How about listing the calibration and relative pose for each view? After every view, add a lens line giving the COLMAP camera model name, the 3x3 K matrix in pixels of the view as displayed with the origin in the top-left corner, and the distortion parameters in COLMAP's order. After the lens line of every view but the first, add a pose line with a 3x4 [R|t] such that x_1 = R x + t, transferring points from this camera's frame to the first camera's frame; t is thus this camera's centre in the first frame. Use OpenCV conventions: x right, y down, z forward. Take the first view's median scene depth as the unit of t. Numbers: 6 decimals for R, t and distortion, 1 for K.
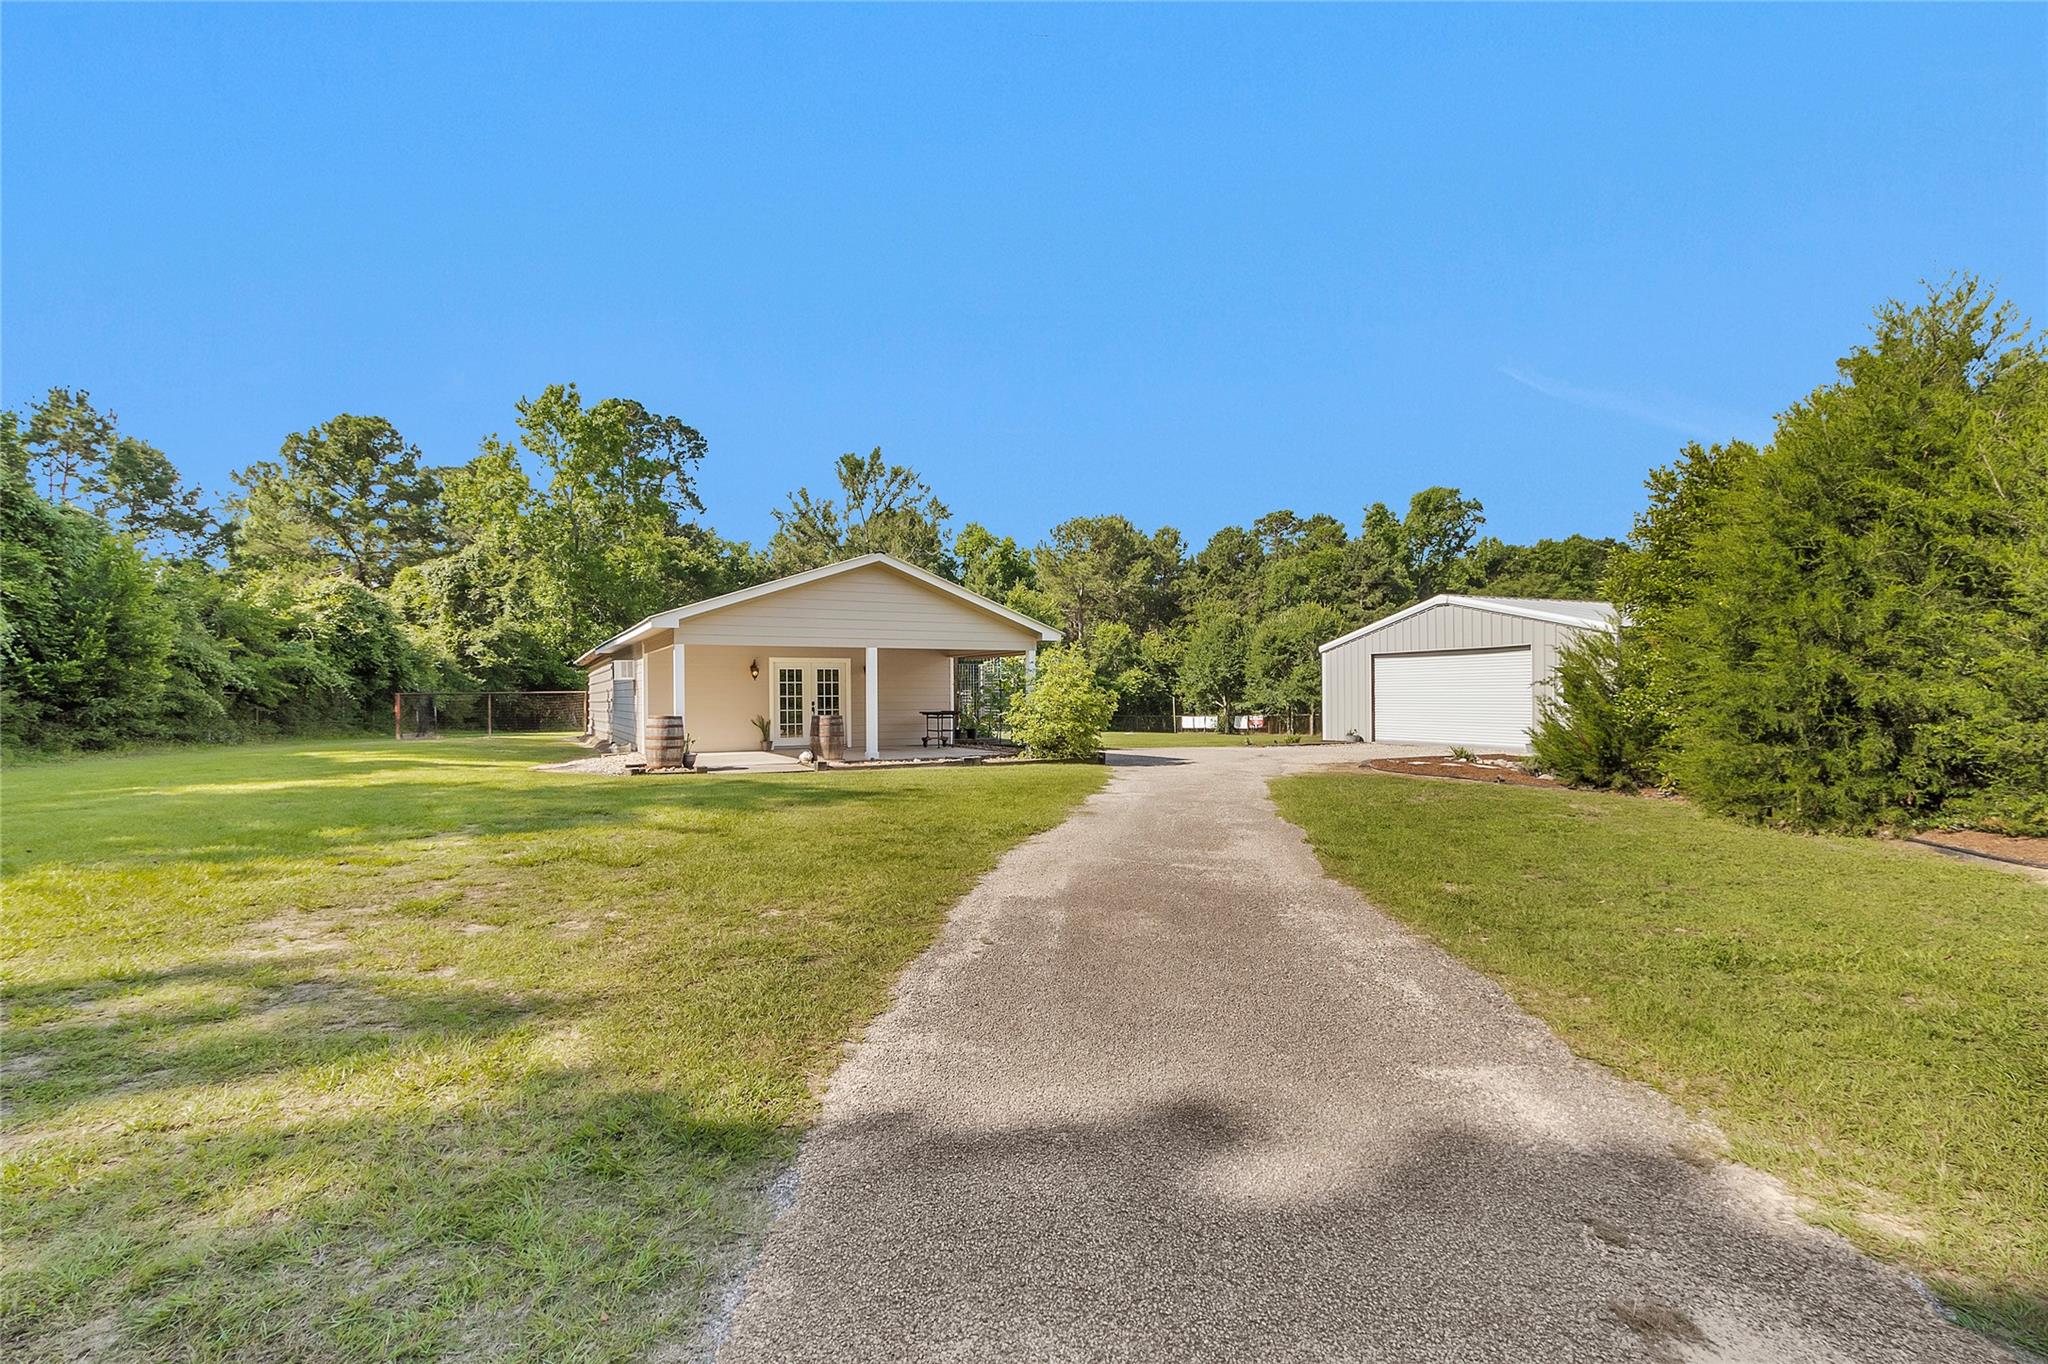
lens RADIAL K [[919.0, 0, 1007.5], [0, 919.0, 693.5], [0, 0, 1]] dist [0.001350, -0.000700]
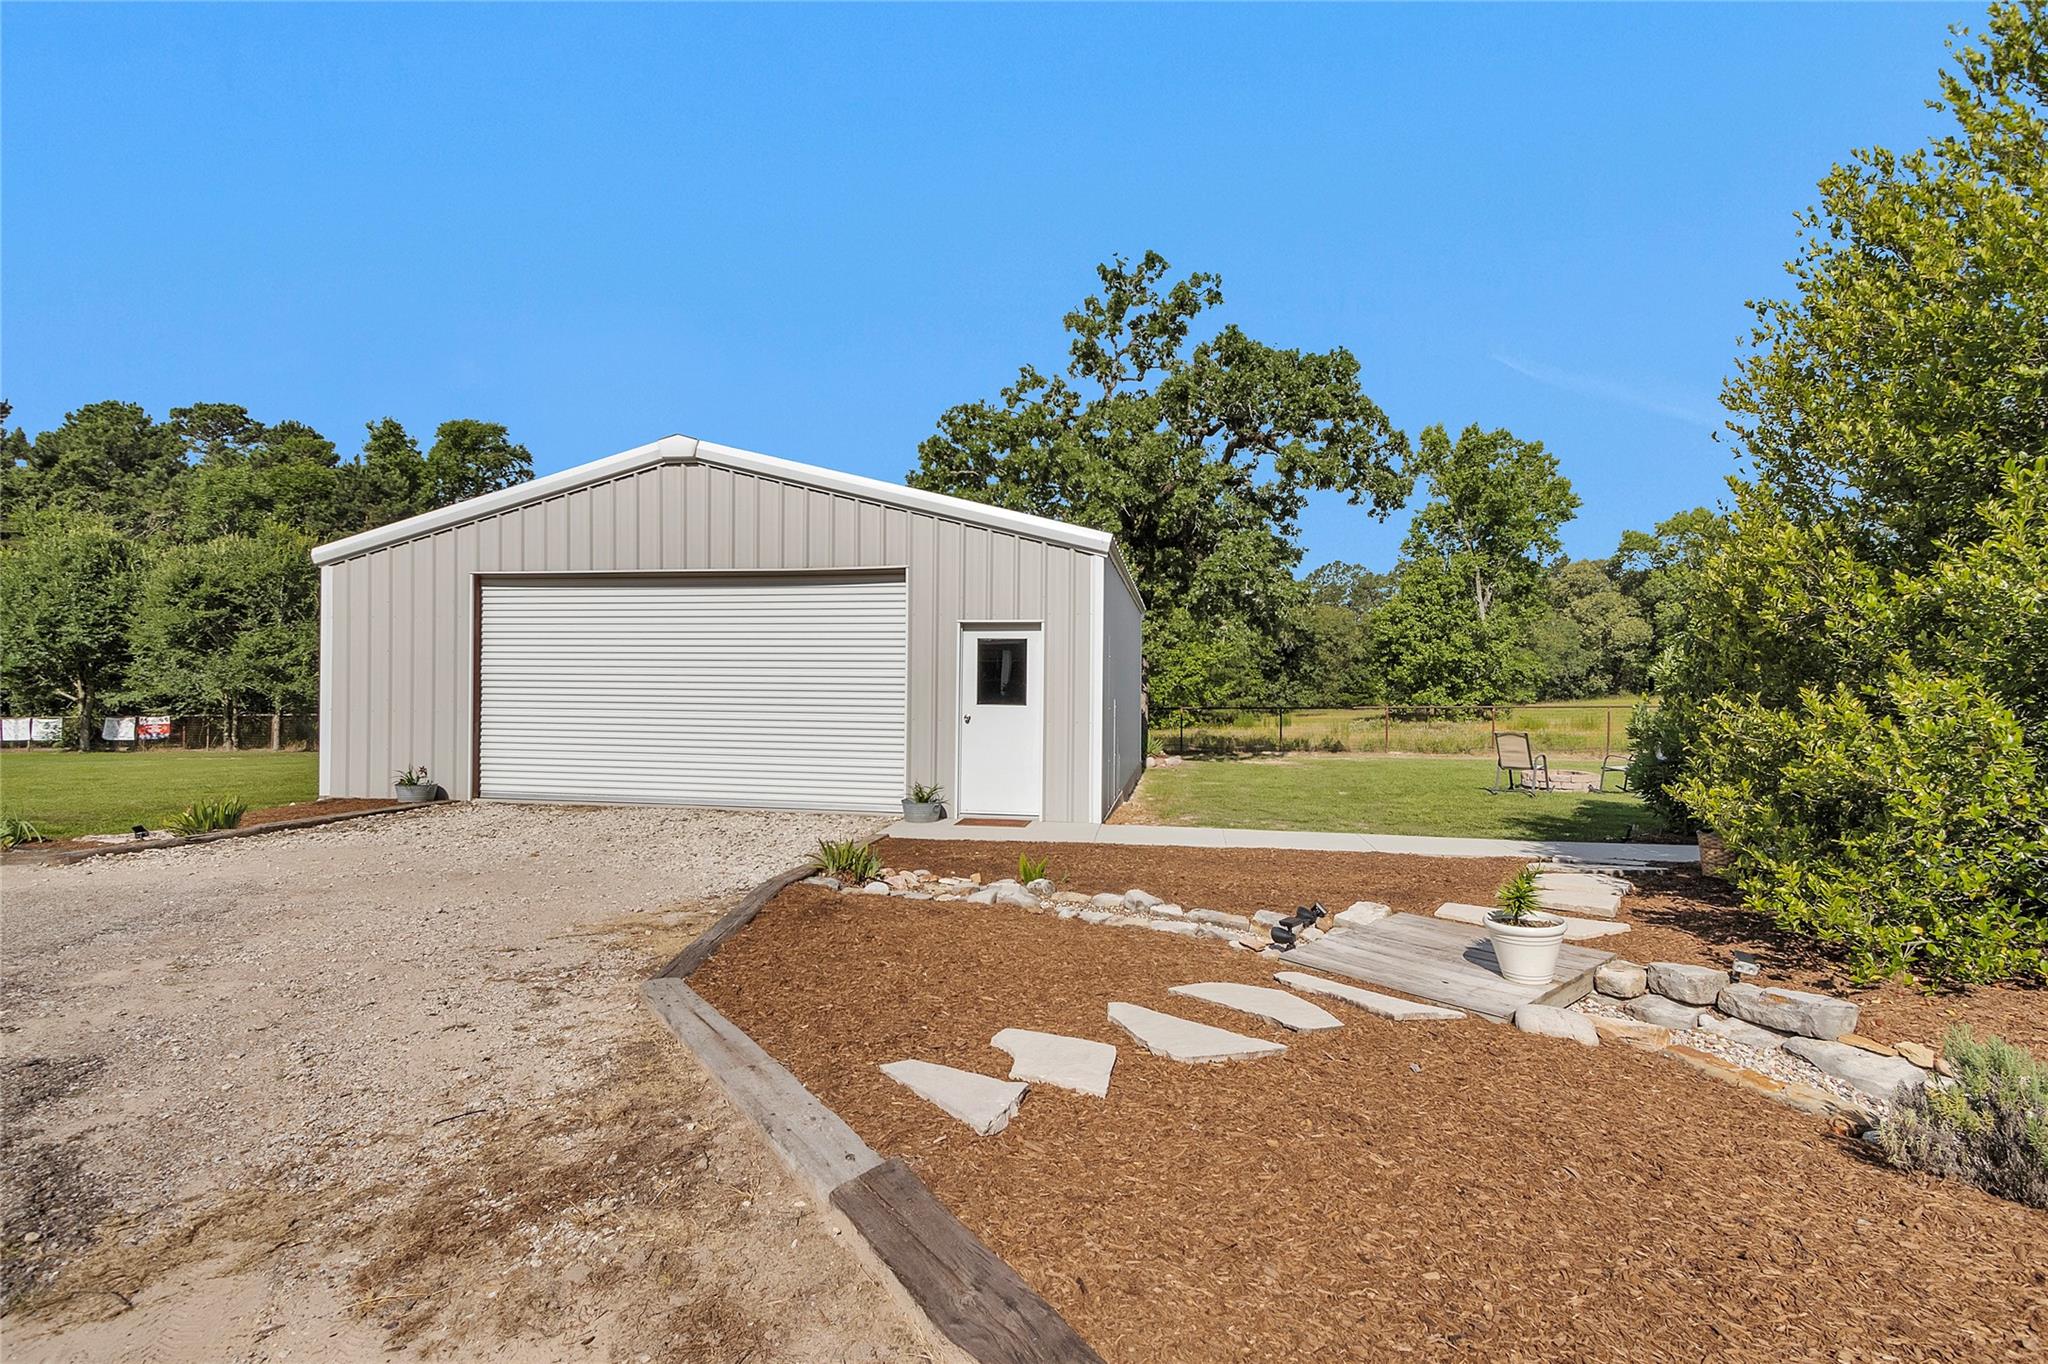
lens RADIAL K [[919.0, 0, 1007.5], [0, 919.0, 693.5], [0, 0, 1]] dist [0.001350, -0.000700]
pose [[0.544653, 0.011417, 0.838584, 0.082754], [-0.017794, 0.999840, -0.002055, 0.001944], [-0.838473, -0.013802, 0.544769, 0.257329]]
